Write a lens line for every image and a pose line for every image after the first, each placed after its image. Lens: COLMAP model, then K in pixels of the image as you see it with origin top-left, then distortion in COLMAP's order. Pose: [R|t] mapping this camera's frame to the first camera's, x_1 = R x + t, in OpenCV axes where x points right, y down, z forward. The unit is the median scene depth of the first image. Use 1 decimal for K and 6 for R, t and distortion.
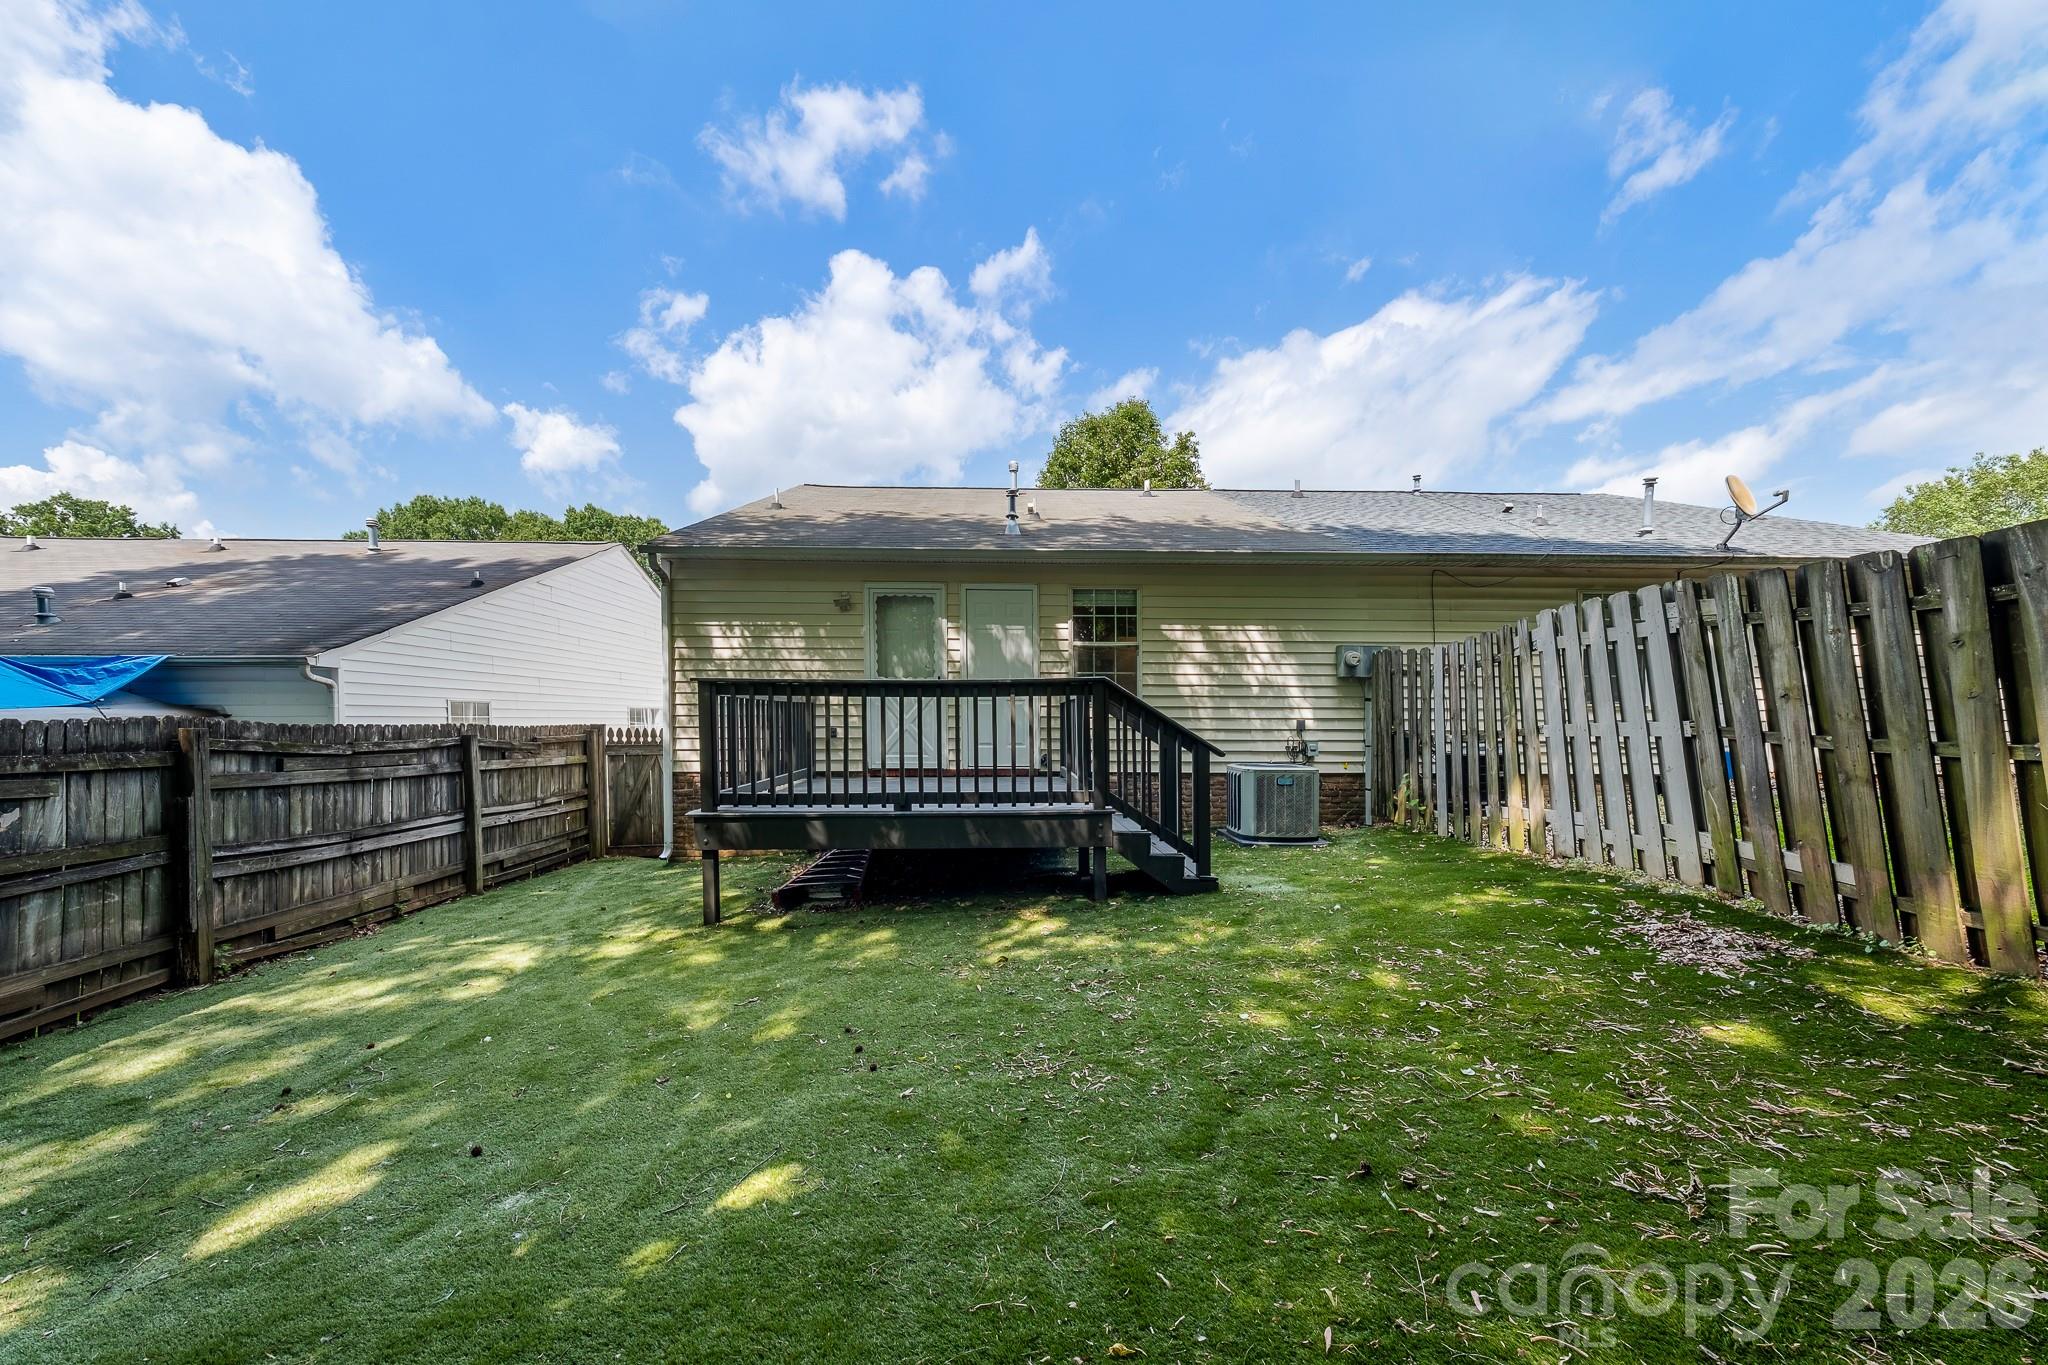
lens RADIAL K [[732.0, 0, 1007.2], [0, 732.0, 726.5], [0, 0, 1]] dist [0.001249, -0.000225]
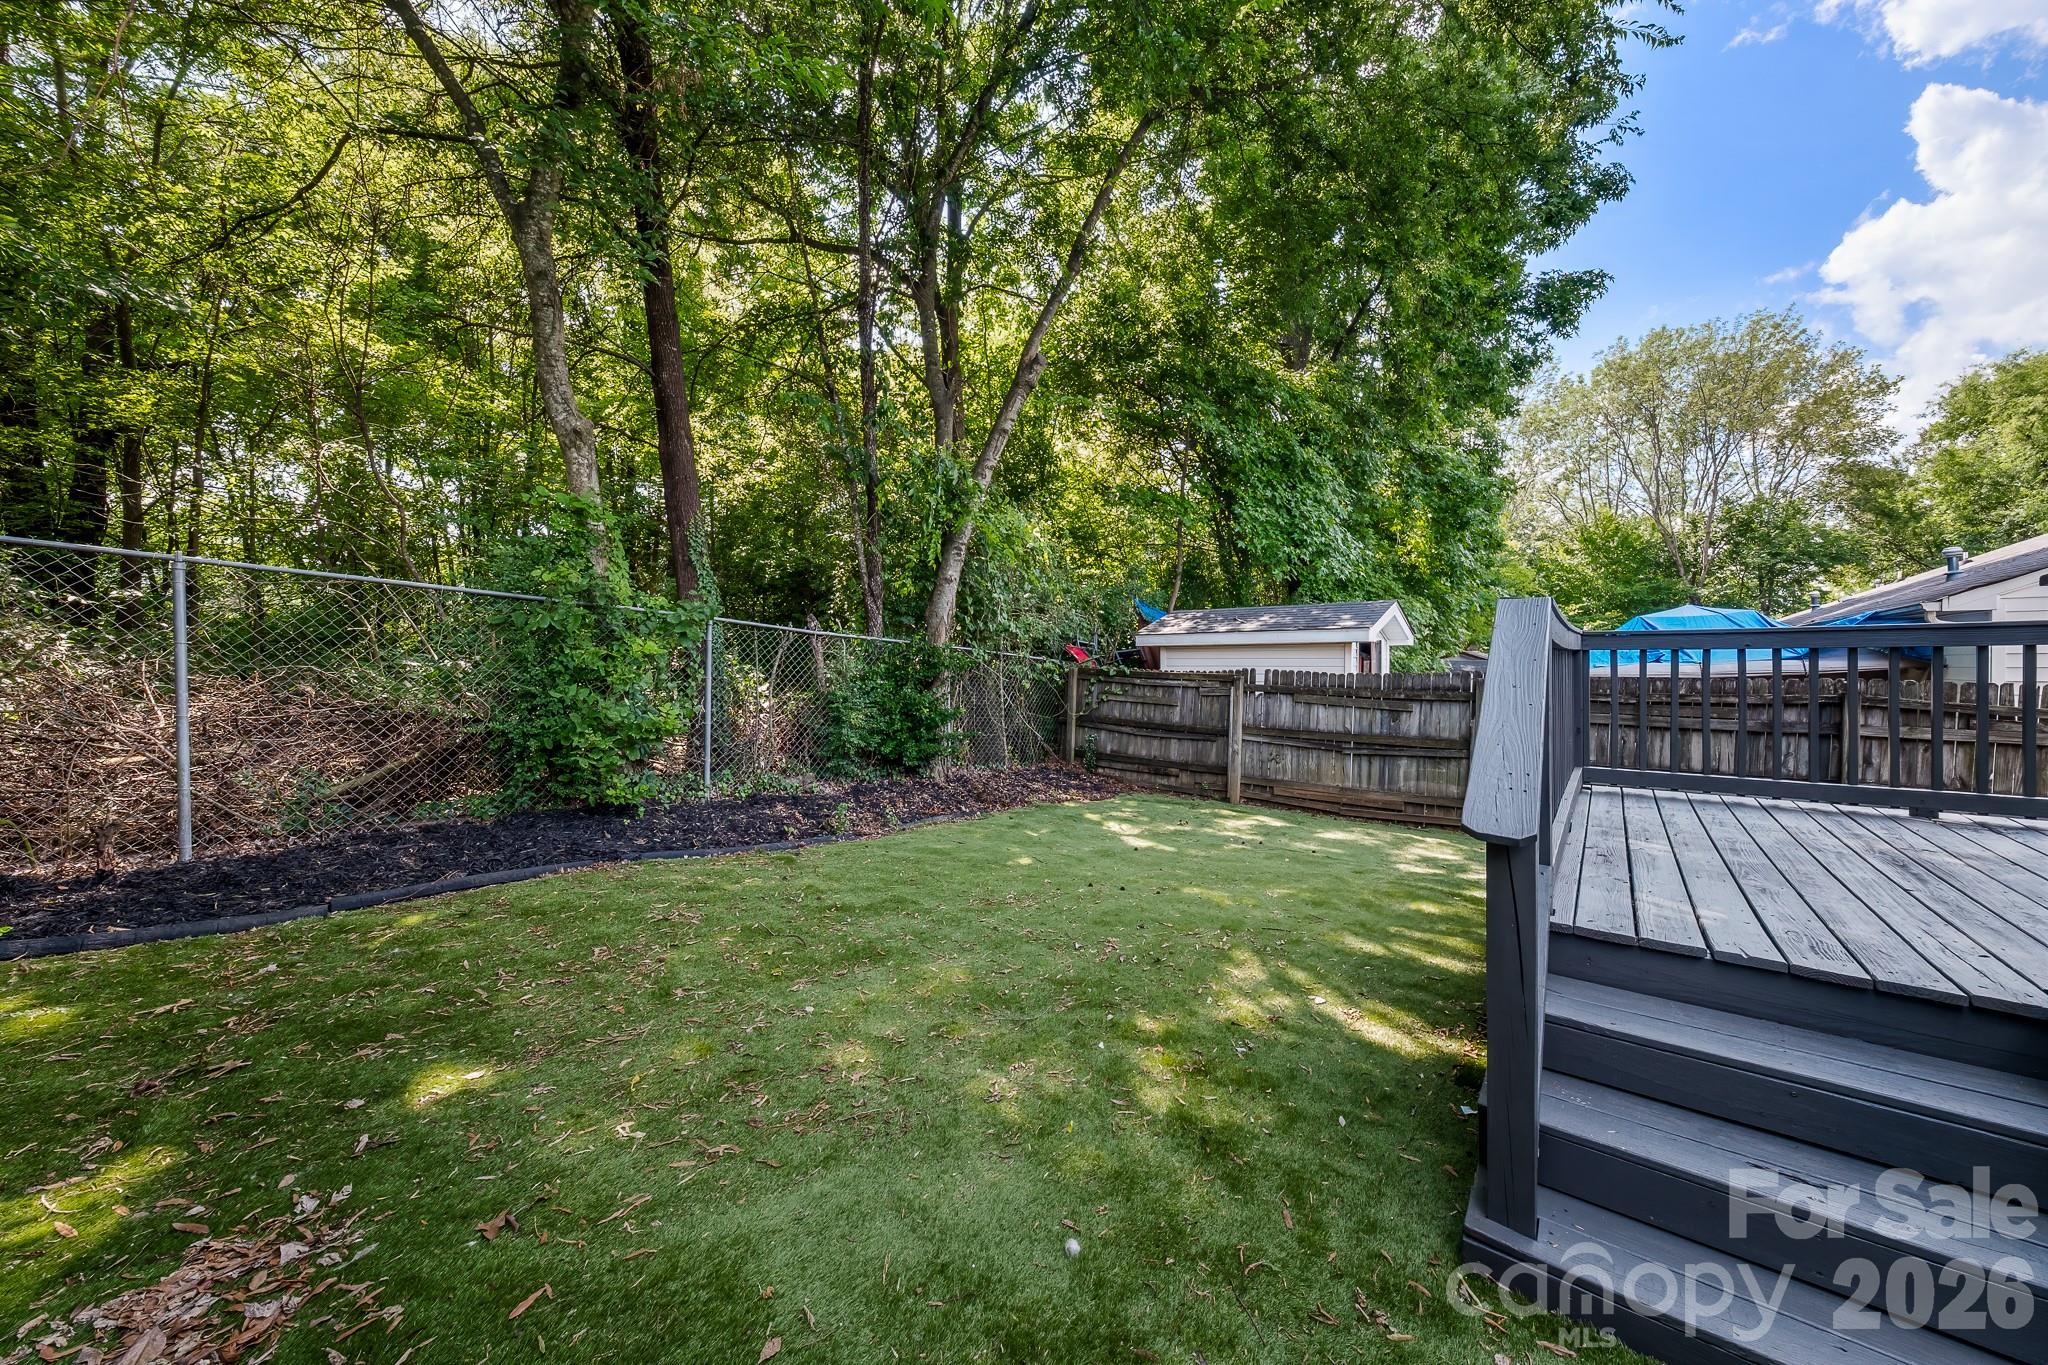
lens RADIAL K [[717.4, 0, 1033.3], [0, 717.4, 690.6], [0, 0, 1]] dist [0.001604, -0.000330]
pose [[-0.643678, 0.035769, -0.764460, 0.536828], [0.002206, 0.998990, 0.044884, -0.031530], [0.765293, 0.027204, -0.643106, 0.899546]]
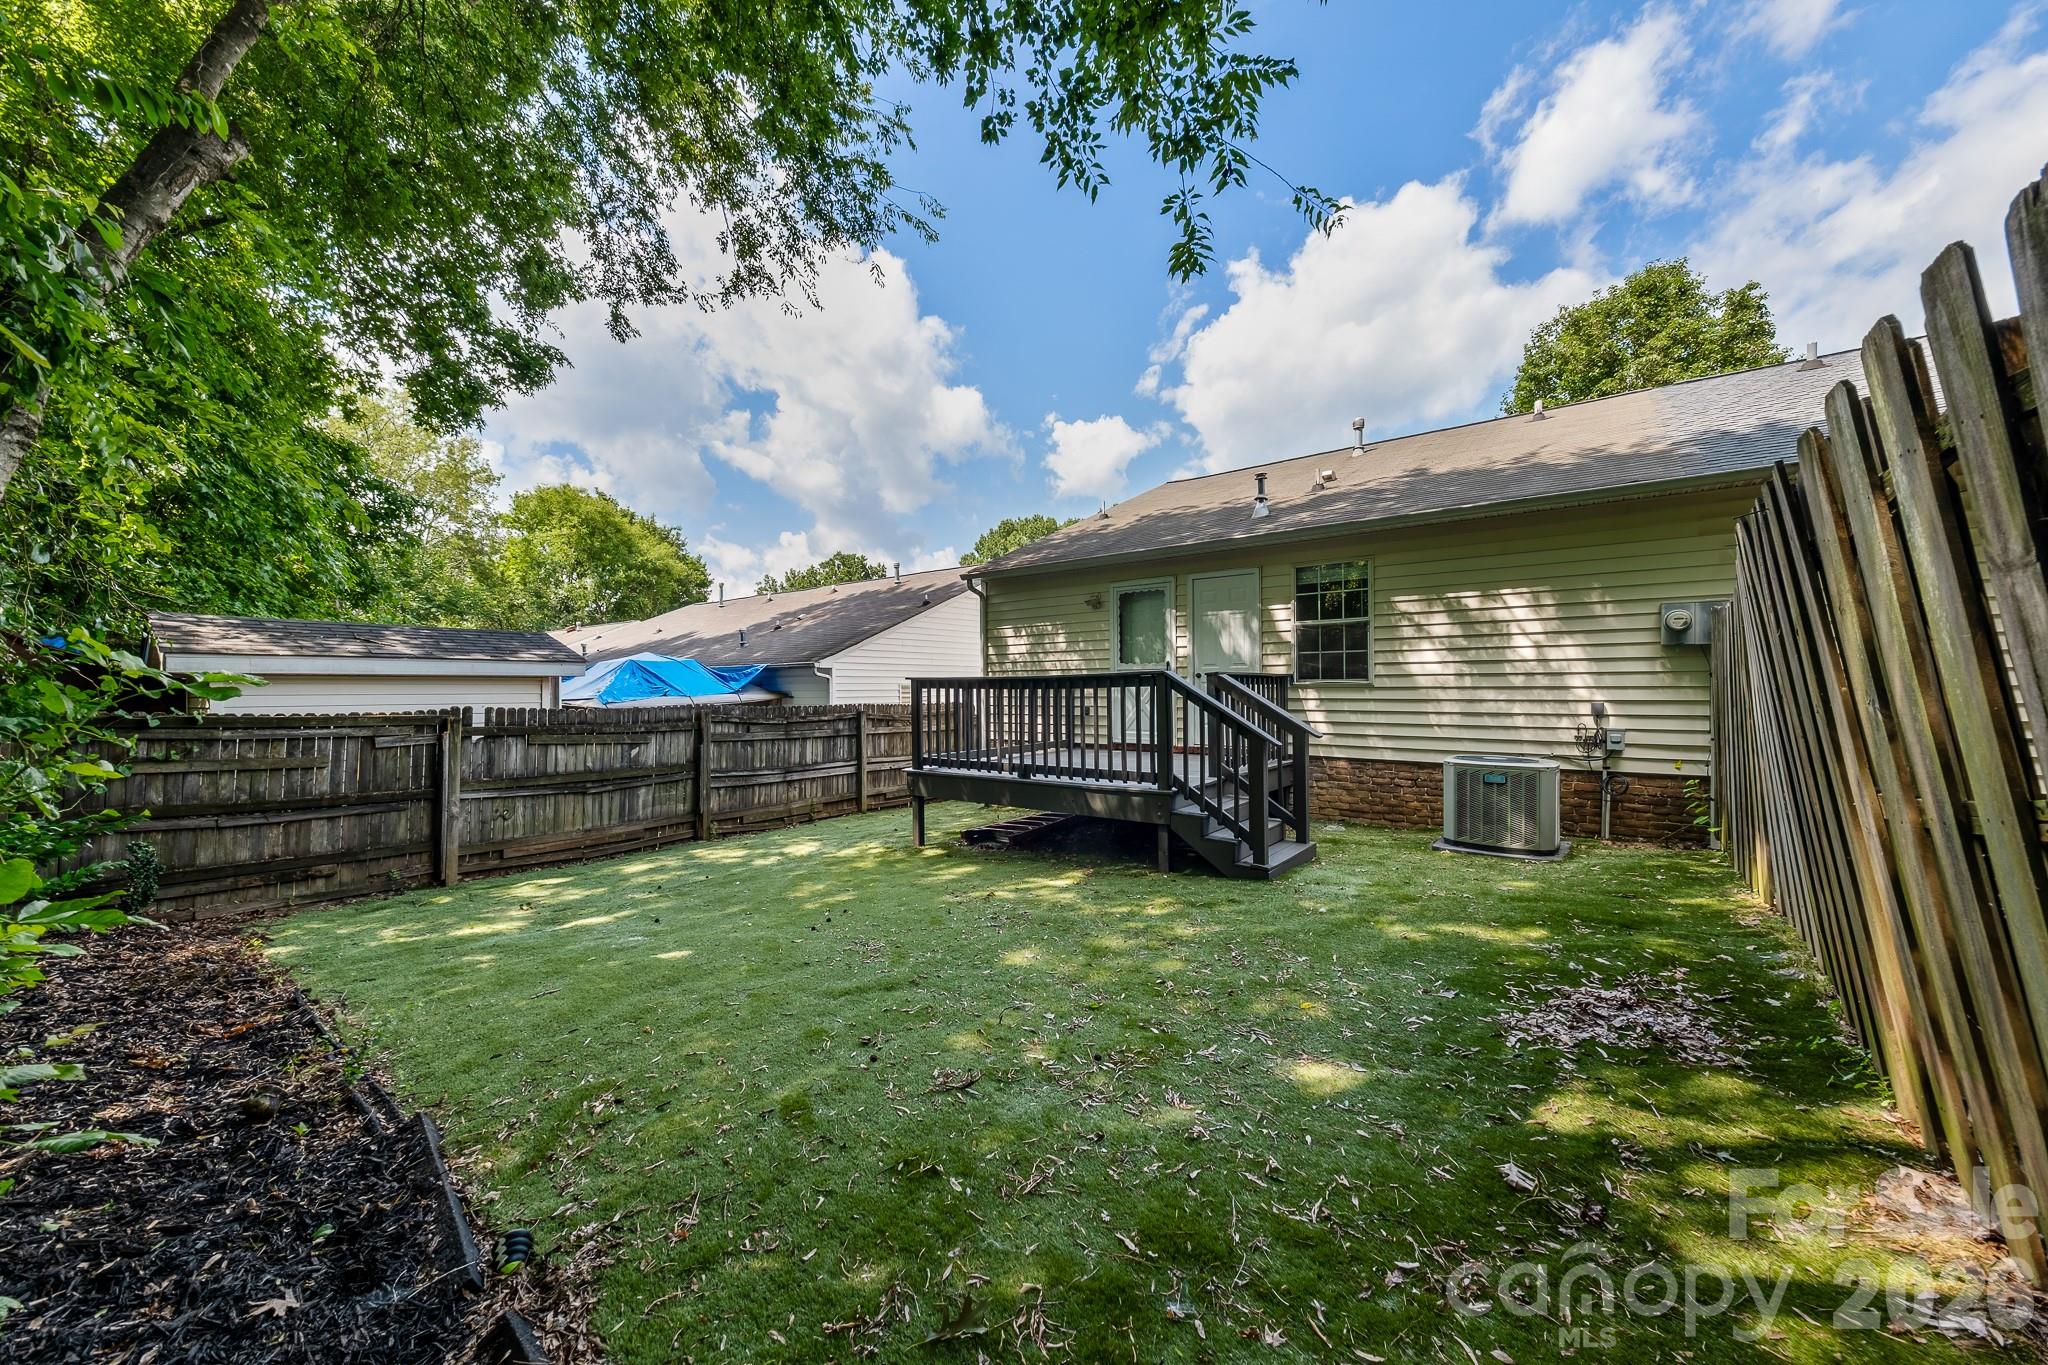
lens RADIAL K [[734.7, 0, 1022.3], [0, 734.7, 679.5], [0, 0, 1]] dist [0.004654, 0.000113]
pose [[0.768231, -0.013742, -0.640026, 0.596838], [0.004054, 0.999854, -0.016602, -0.031690], [0.640160, 0.010159, 0.768174, 0.010631]]
